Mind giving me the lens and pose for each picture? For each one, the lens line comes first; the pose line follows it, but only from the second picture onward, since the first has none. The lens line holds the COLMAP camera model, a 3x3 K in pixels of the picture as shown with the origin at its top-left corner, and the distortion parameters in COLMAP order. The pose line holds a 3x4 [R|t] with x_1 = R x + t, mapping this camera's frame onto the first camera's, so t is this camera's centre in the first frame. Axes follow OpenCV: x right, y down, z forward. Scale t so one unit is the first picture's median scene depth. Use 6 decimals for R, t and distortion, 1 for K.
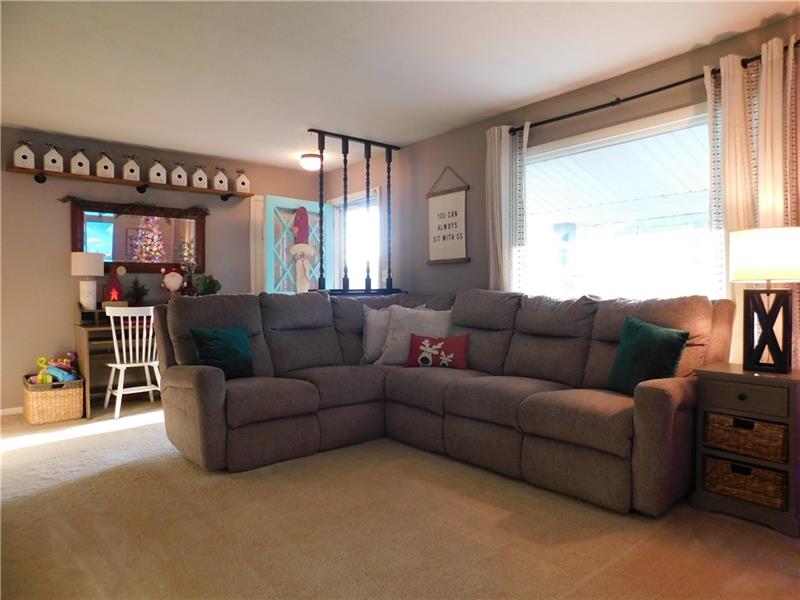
lens RADIAL K [[521.8, 0, 403.1], [0, 521.8, 298.9], [0, 0, 1]] dist [-0.066745, 0.043497]
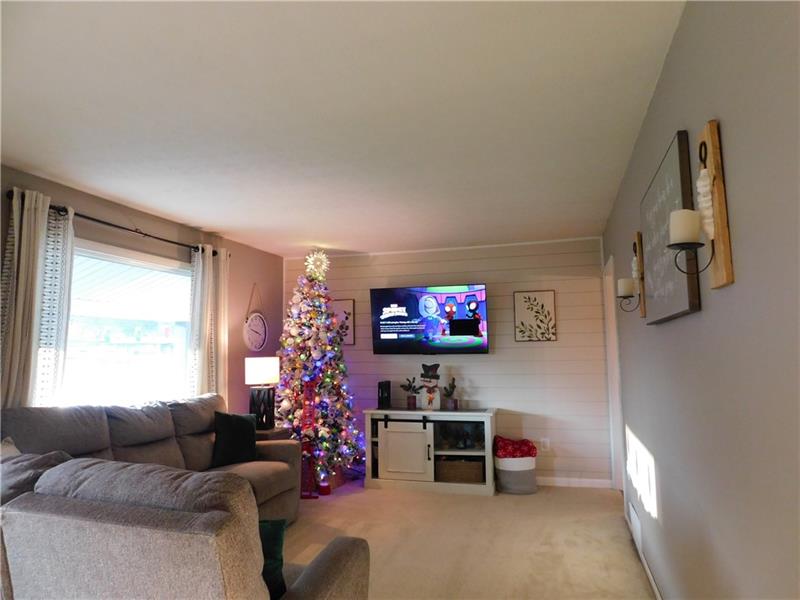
lens RADIAL K [[521.8, 0, 403.1], [0, 521.8, 298.9], [0, 0, 1]] dist [-0.066745, 0.043497]
pose [[-0.534182, 0.136995, 0.834195, -0.794588], [0.065407, 0.990522, -0.120783, -0.048734], [-0.842835, -0.009958, -0.538079, 1.034950]]
